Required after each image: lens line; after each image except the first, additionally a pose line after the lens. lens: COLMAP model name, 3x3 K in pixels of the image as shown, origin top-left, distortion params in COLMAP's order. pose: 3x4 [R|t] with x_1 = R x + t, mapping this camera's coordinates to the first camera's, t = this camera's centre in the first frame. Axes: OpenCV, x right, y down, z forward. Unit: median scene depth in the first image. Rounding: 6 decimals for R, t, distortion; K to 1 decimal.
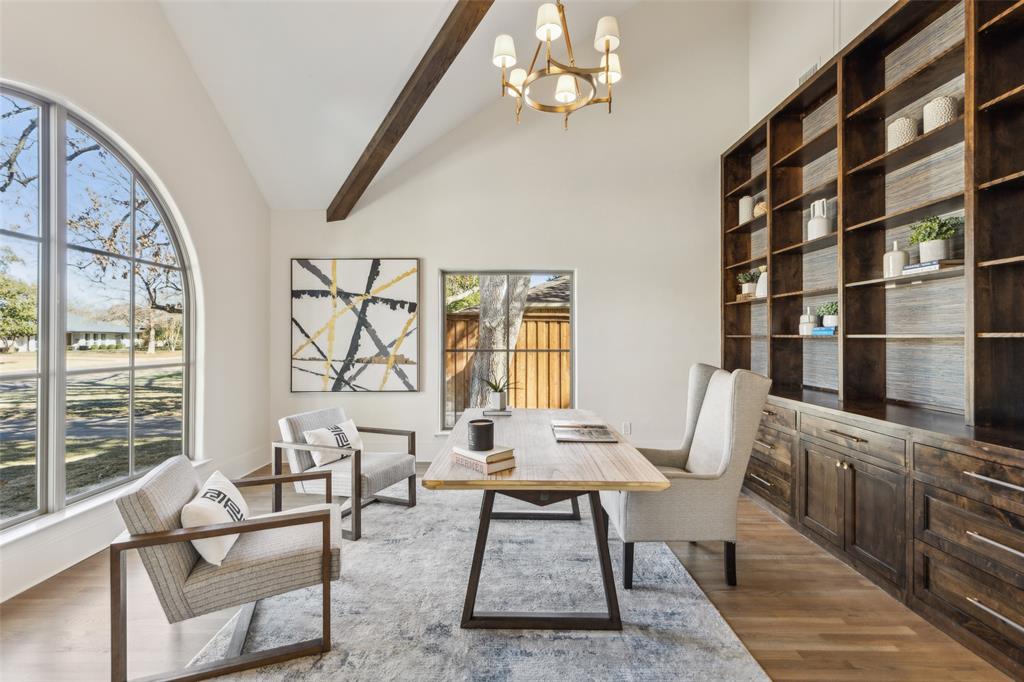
lens RADIAL K [[473.7, 0, 511.2], [0, 473.7, 339.2], [0, 0, 1]] dist [0.001881, -0.000264]
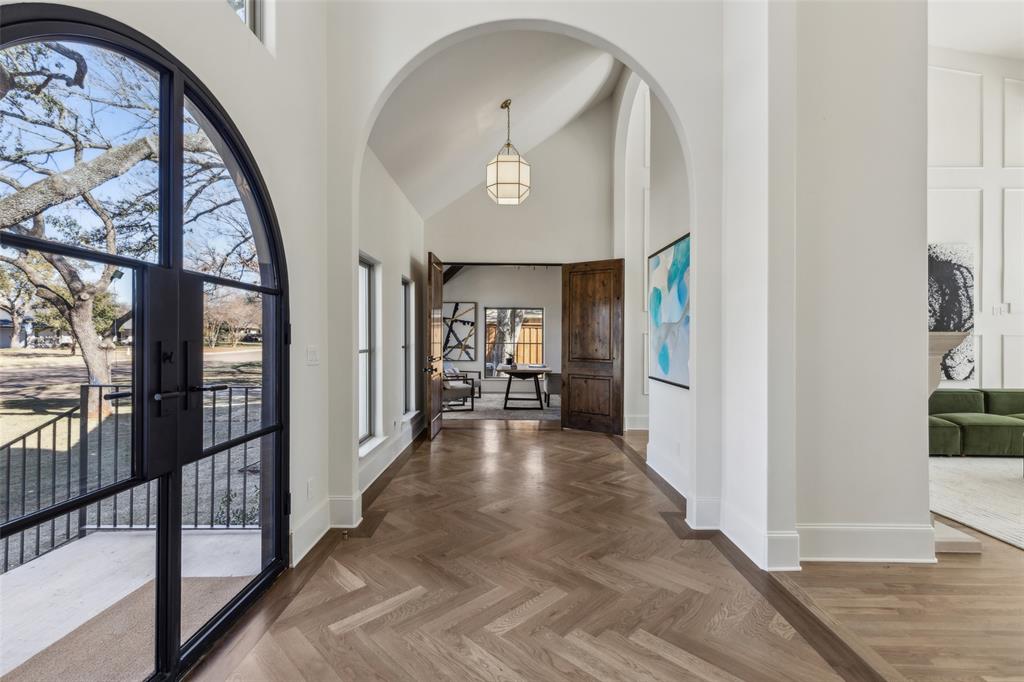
lens RADIAL K [[473.7, 0, 511.1], [0, 473.7, 339.5], [0, 0, 1]] dist [0.001881, -0.000264]
pose [[0.999991, -0.003335, -0.002558, -0.011106], [0.003333, 0.999994, -0.000885, 0.006347], [0.002560, 0.000877, 0.999996, -0.785384]]
